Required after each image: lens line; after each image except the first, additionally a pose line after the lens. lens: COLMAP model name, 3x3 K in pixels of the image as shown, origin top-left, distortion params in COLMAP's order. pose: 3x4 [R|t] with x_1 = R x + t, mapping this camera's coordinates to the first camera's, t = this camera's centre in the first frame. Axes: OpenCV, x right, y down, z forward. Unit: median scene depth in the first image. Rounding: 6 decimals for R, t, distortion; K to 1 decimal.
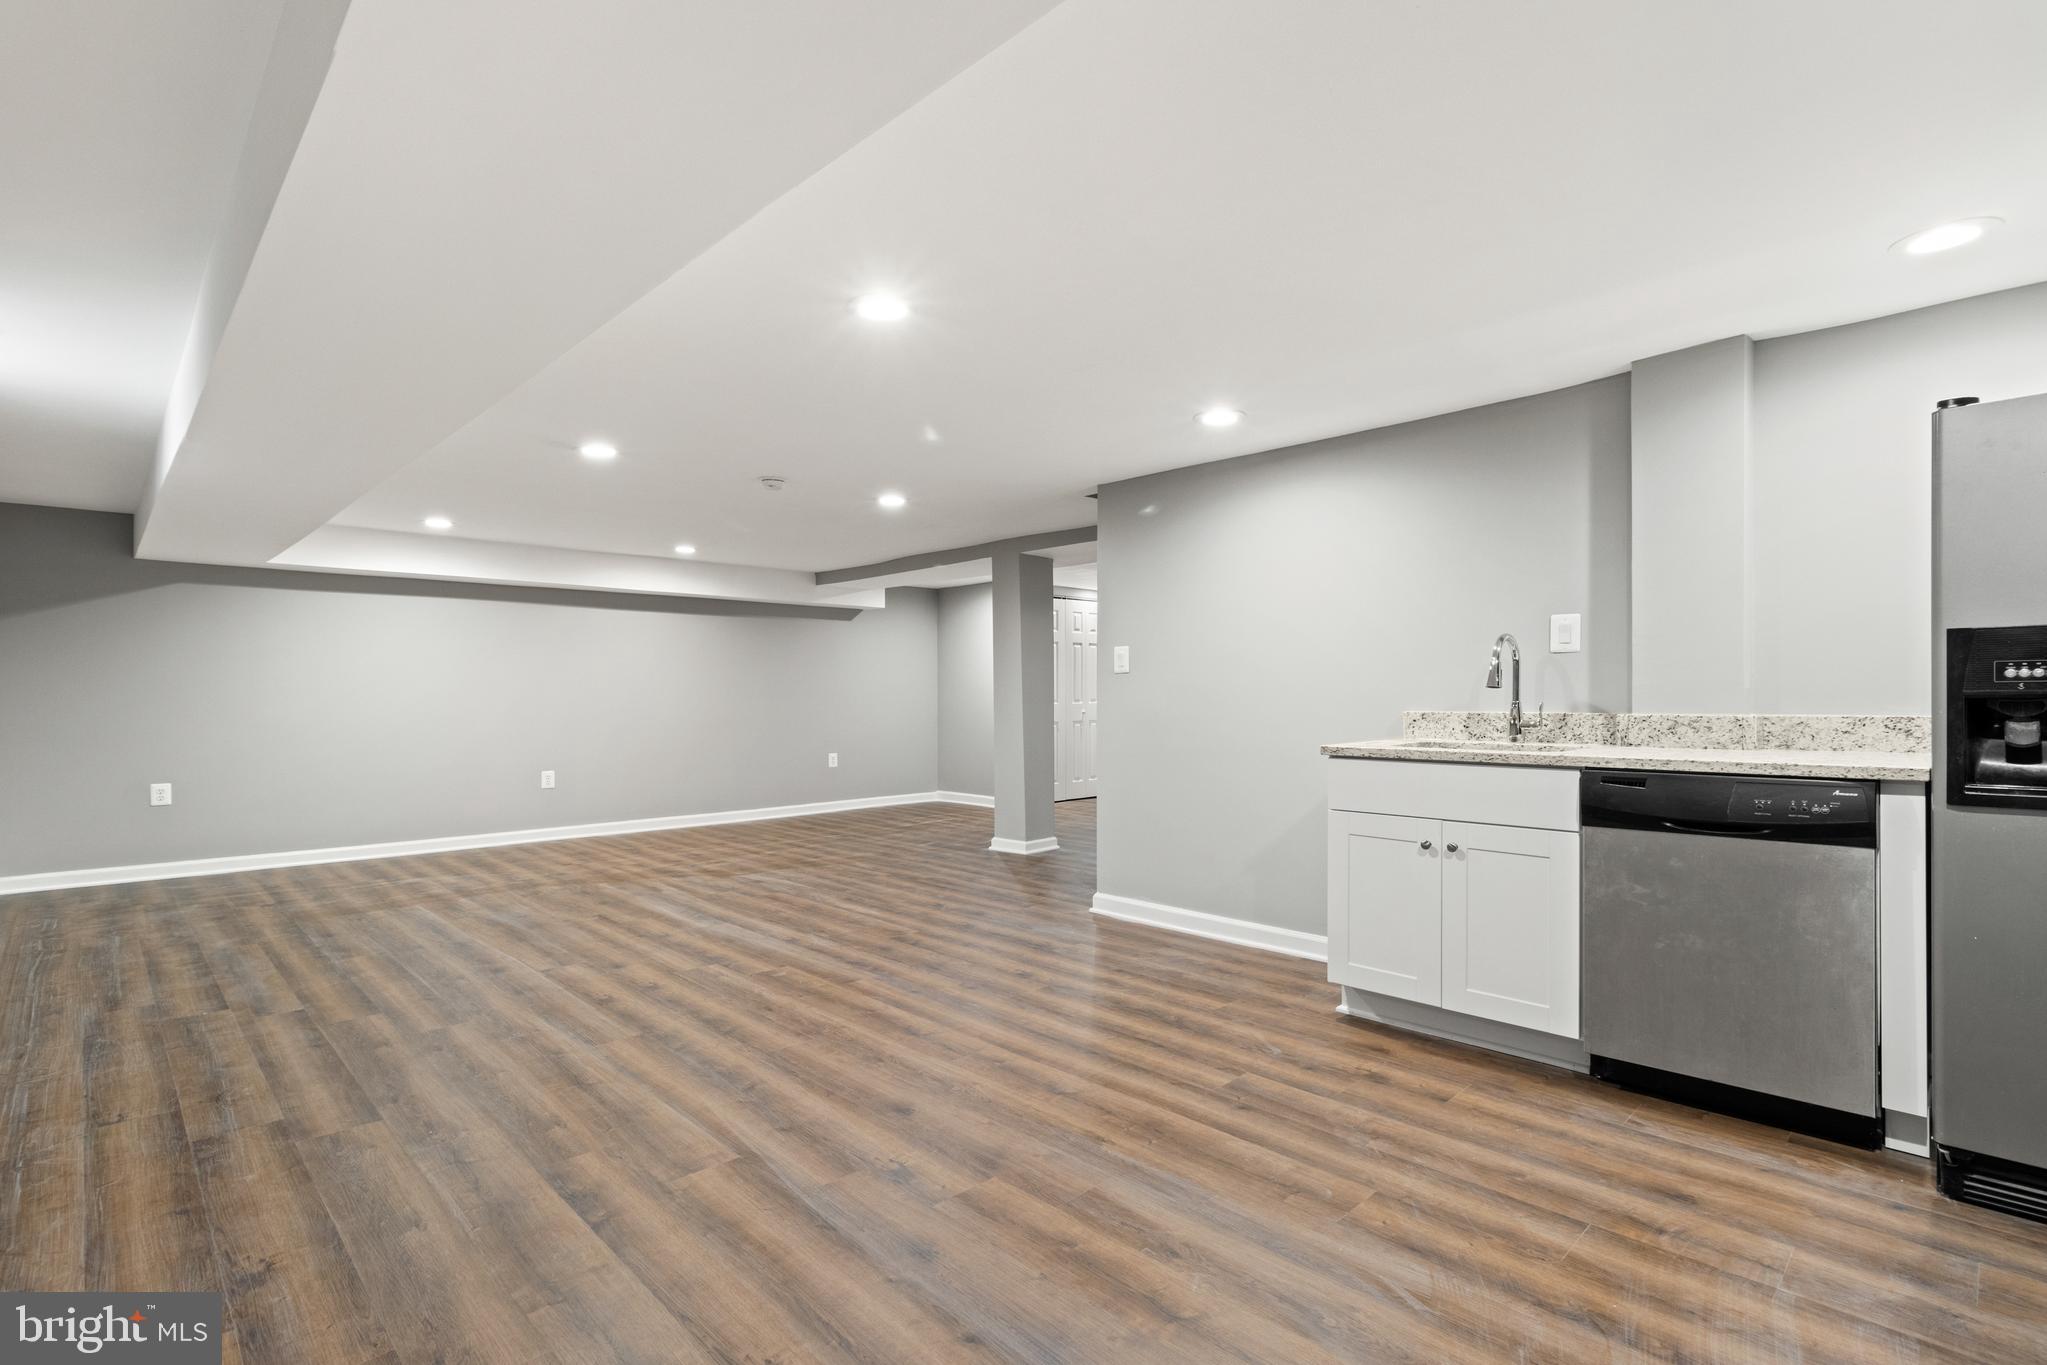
lens RADIAL K [[946.8, 0, 1034.7], [0, 946.8, 695.8], [0, 0, 1]] dist [-0.000295, 0.000358]
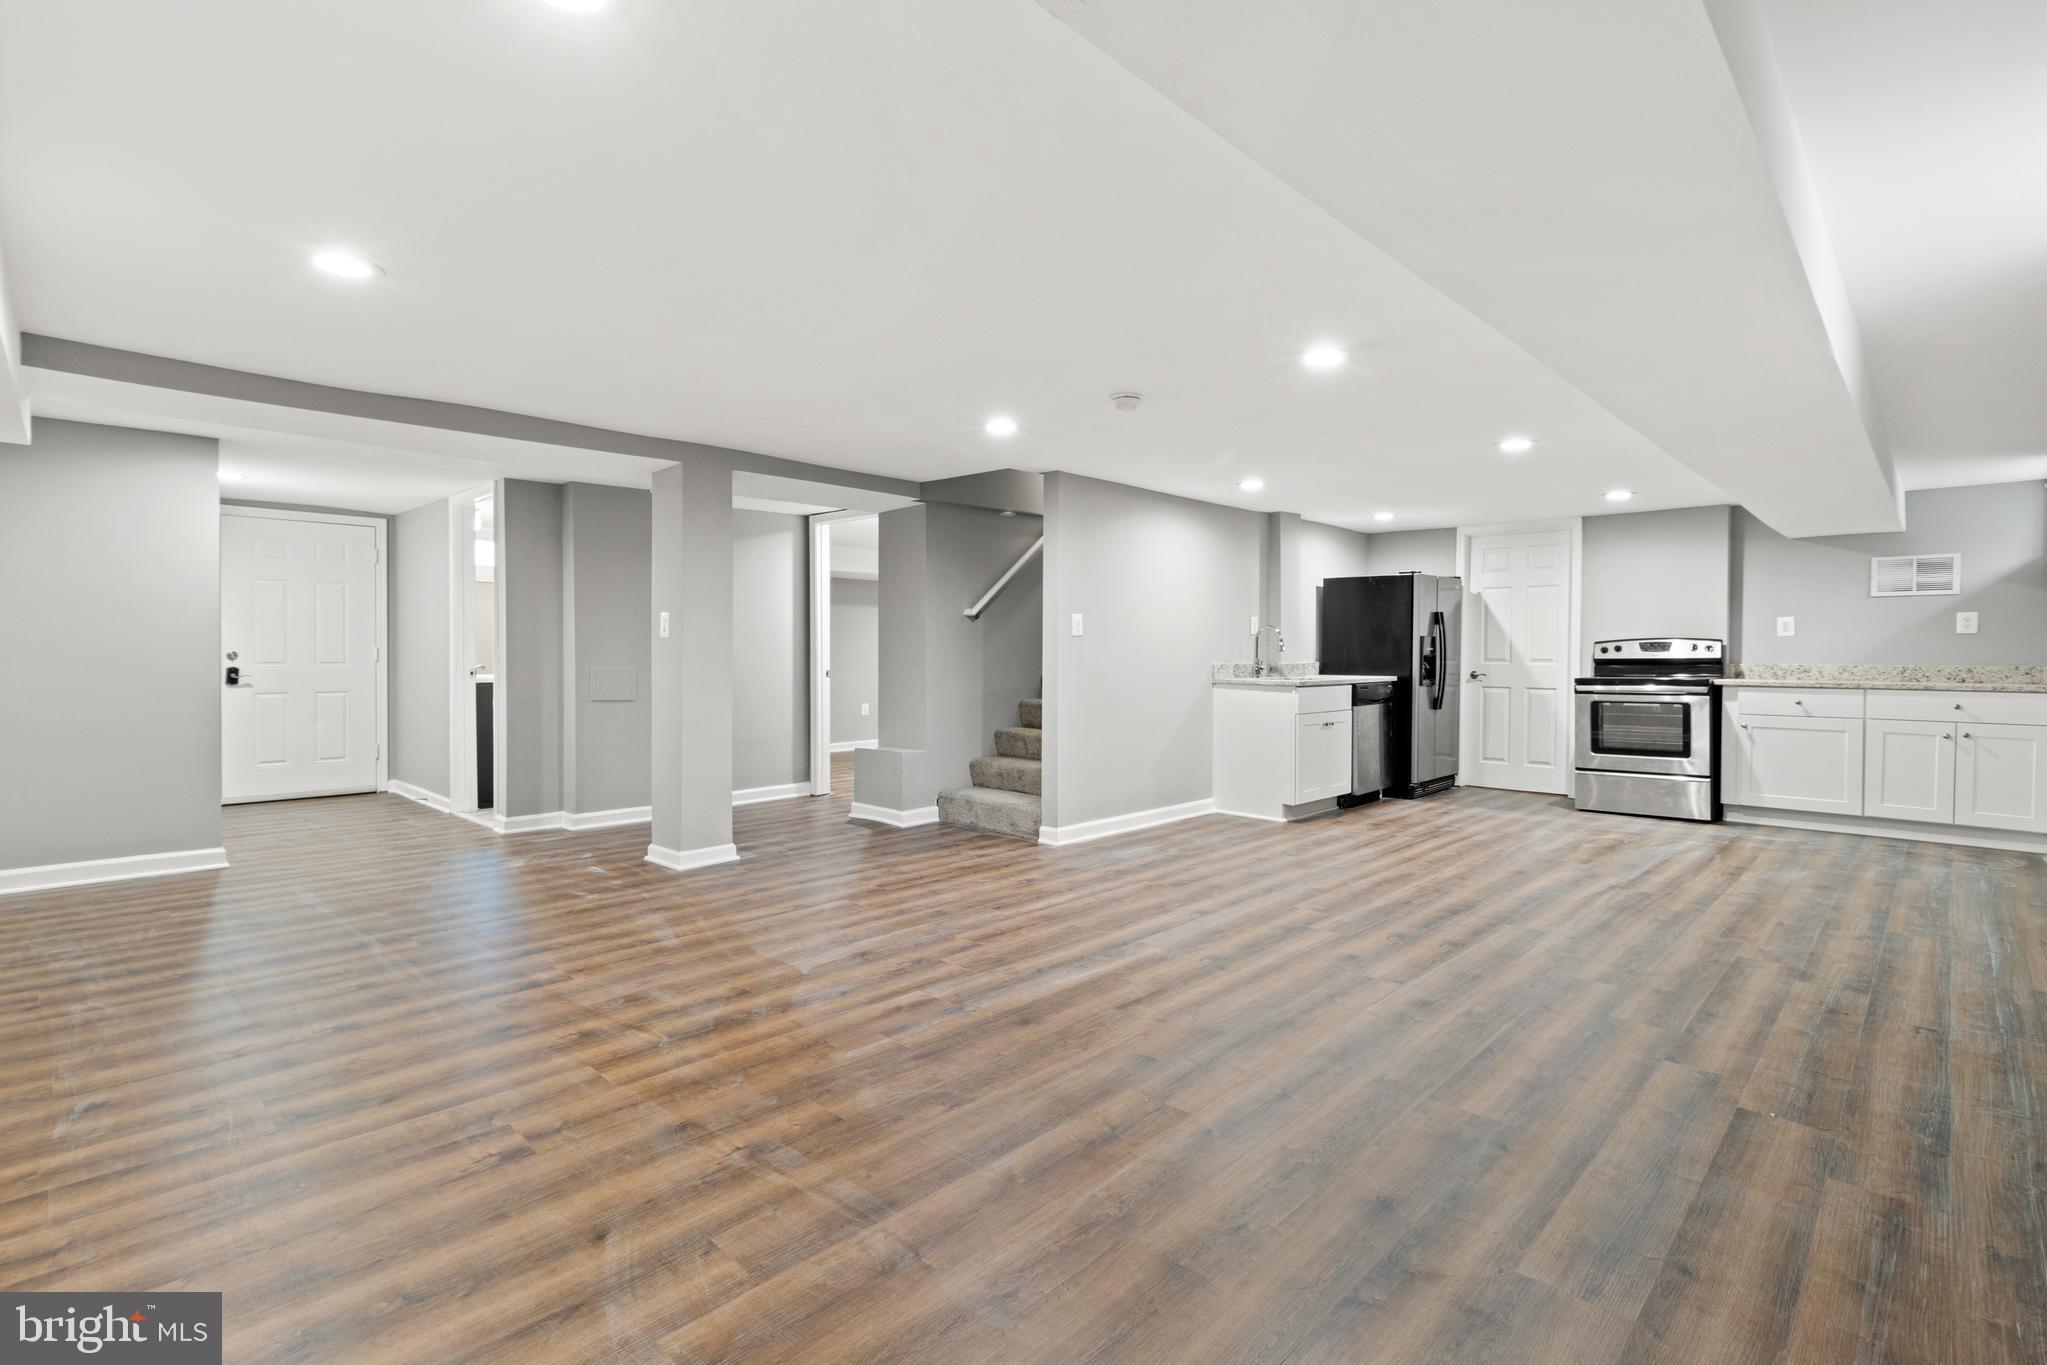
lens RADIAL K [[946.8, 0, 1024.1], [0, 946.8, 667.5], [0, 0, 1]] dist [-0.000295, 0.000358]
pose [[-0.005933, -0.015258, 0.999866, -1.576817], [0.001286, 0.999883, 0.015266, 0.002348], [-0.999982, 0.001376, -0.005912, 1.569851]]
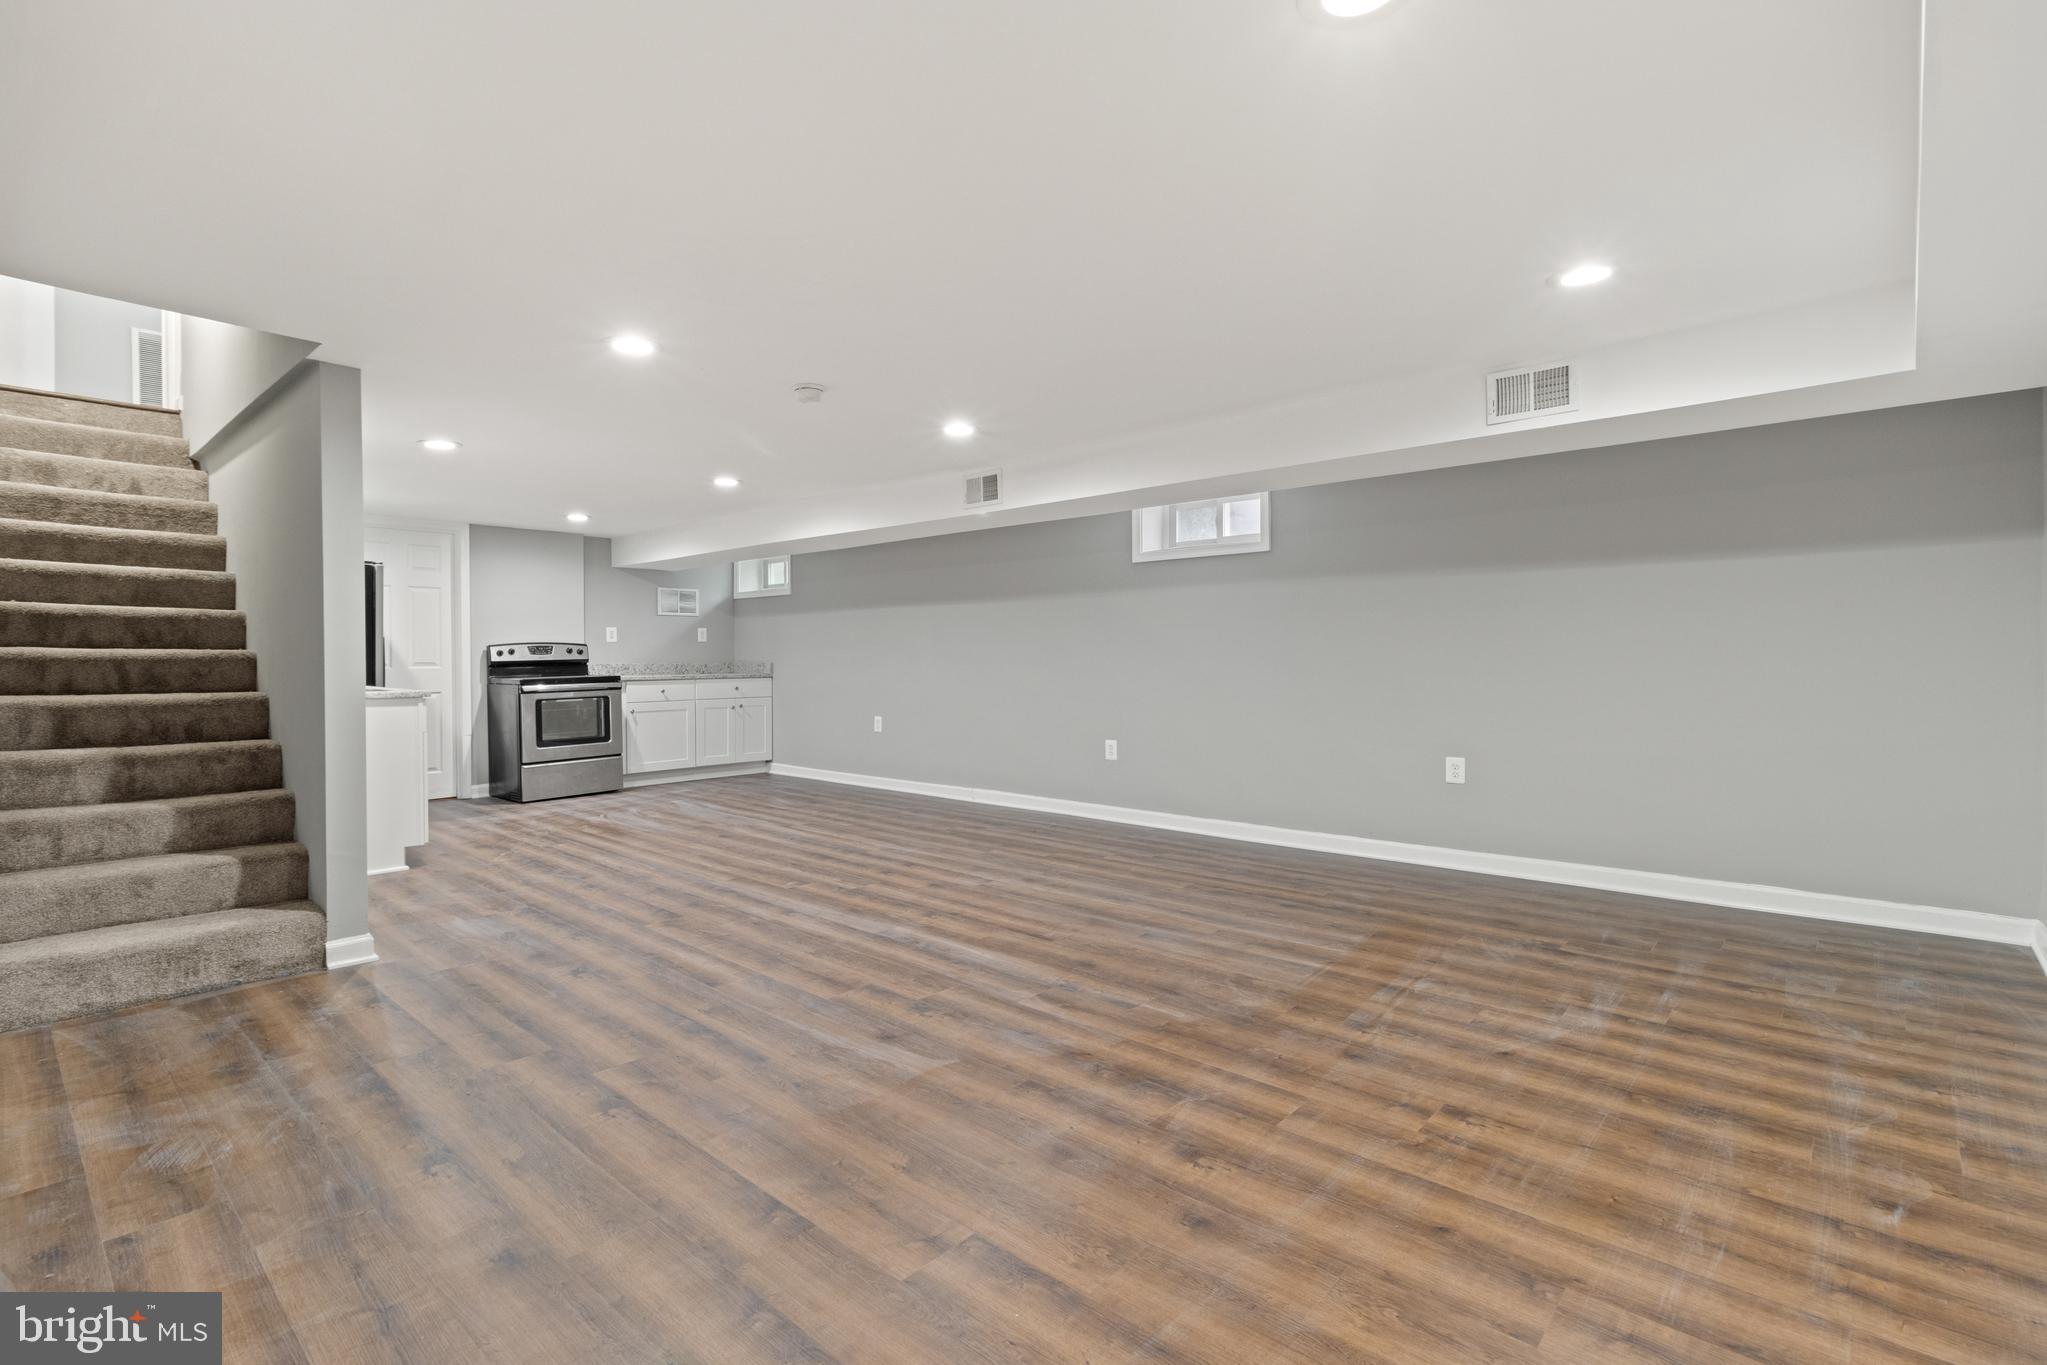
lens RADIAL K [[946.8, 0, 1012.6], [0, 946.8, 665.3], [0, 0, 1]] dist [-0.000295, 0.000358]
pose [[-0.999393, 0.006678, -0.034195, -0.596048], [0.006164, 0.999867, 0.015117, 0.000007], [0.034291, 0.014897, -0.999301, 2.585421]]
